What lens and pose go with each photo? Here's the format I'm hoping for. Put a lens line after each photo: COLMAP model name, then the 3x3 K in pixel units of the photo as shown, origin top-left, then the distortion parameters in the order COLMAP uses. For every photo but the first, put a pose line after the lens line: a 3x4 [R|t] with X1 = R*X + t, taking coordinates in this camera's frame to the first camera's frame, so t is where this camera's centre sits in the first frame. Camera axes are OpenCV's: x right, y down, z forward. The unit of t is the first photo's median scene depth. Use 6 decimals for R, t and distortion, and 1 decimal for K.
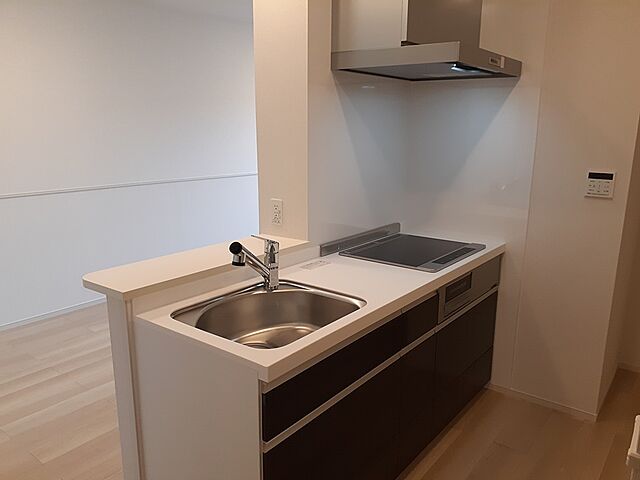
lens RADIAL K [[509.1, 0, 322.1], [0, 509.1, 237.9], [0, 0, 1]] dist [0.043414, -0.001522]
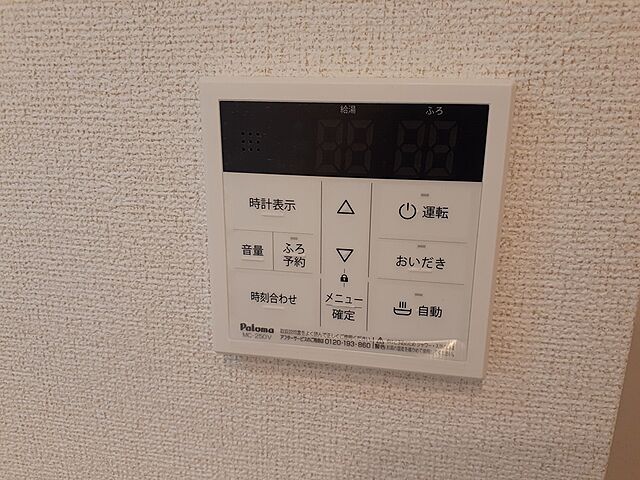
lens RADIAL K [[509.1, 0, 331.5], [0, 509.1, 244.2], [0, 0, 1]] dist [0.141027, -0.181868]
pose [[0.886899, -0.117885, 0.446668, 0.501686], [0.092602, 0.992635, 0.078107, -0.110153], [-0.452586, -0.027911, 0.891284, 0.932462]]
